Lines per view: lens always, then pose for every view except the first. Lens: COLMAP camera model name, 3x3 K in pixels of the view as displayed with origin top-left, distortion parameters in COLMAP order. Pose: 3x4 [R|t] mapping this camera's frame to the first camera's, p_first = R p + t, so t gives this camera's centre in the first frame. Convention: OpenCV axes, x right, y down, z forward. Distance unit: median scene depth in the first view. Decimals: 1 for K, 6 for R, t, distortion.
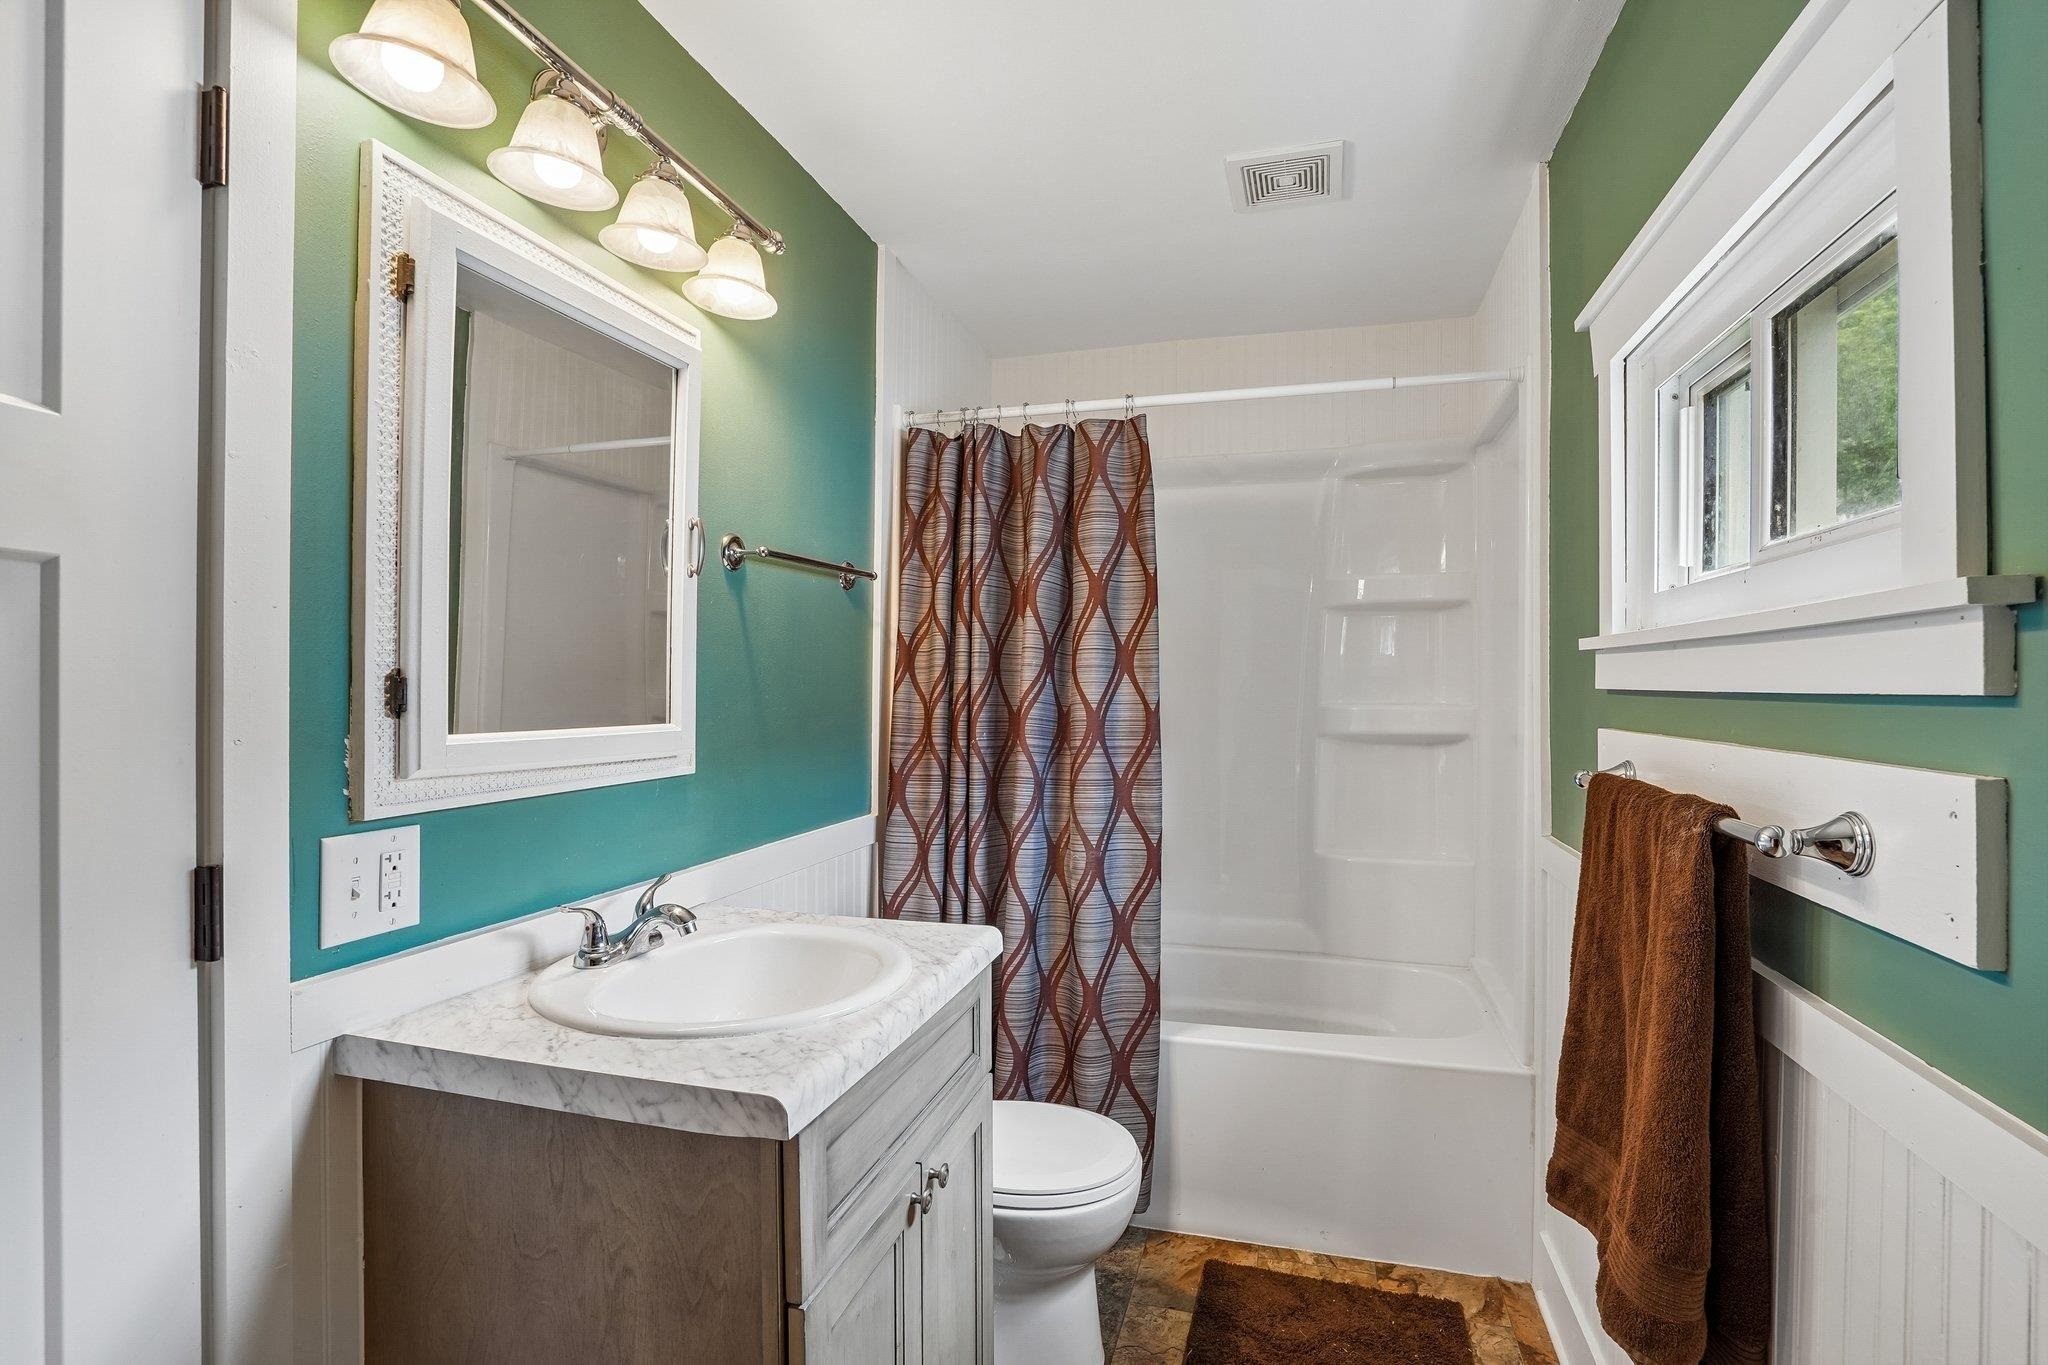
lens RADIAL K [[949.7, 0, 1028.2], [0, 949.7, 683.5], [0, 0, 1]] dist [-0.066982, 0.029443]
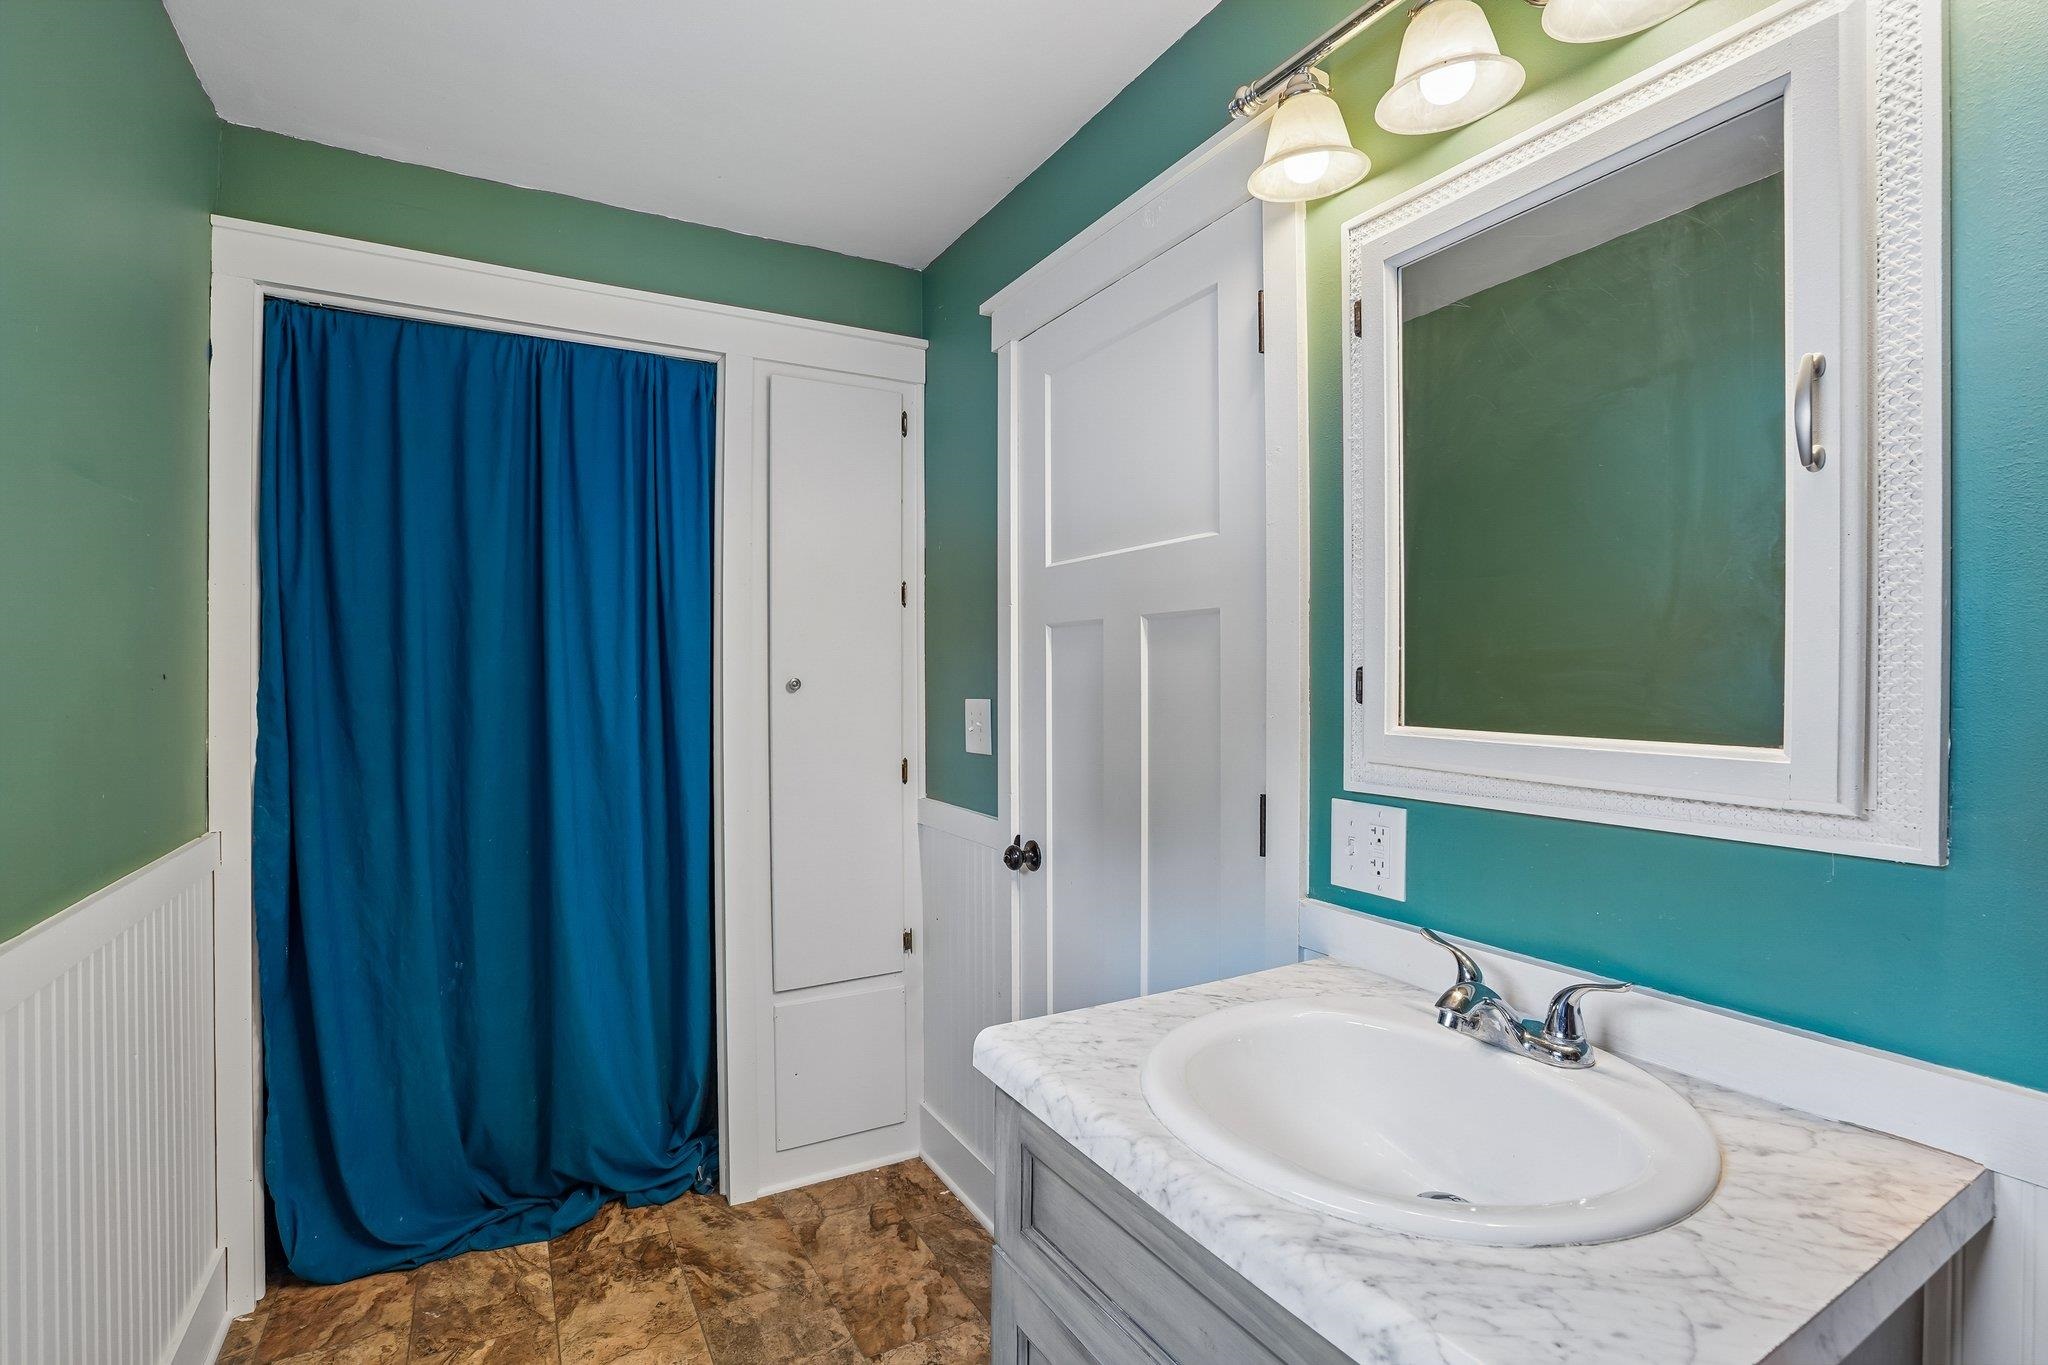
lens RADIAL K [[949.7, 0, 1028.2], [0, 949.7, 683.5], [0, 0, 1]] dist [-0.066982, 0.029443]
pose [[-0.691296, 0.004046, -0.722561, 0.422969], [-0.000290, 0.999983, 0.005877, 0.001577], [0.722572, 0.004272, -0.691282, 1.438468]]
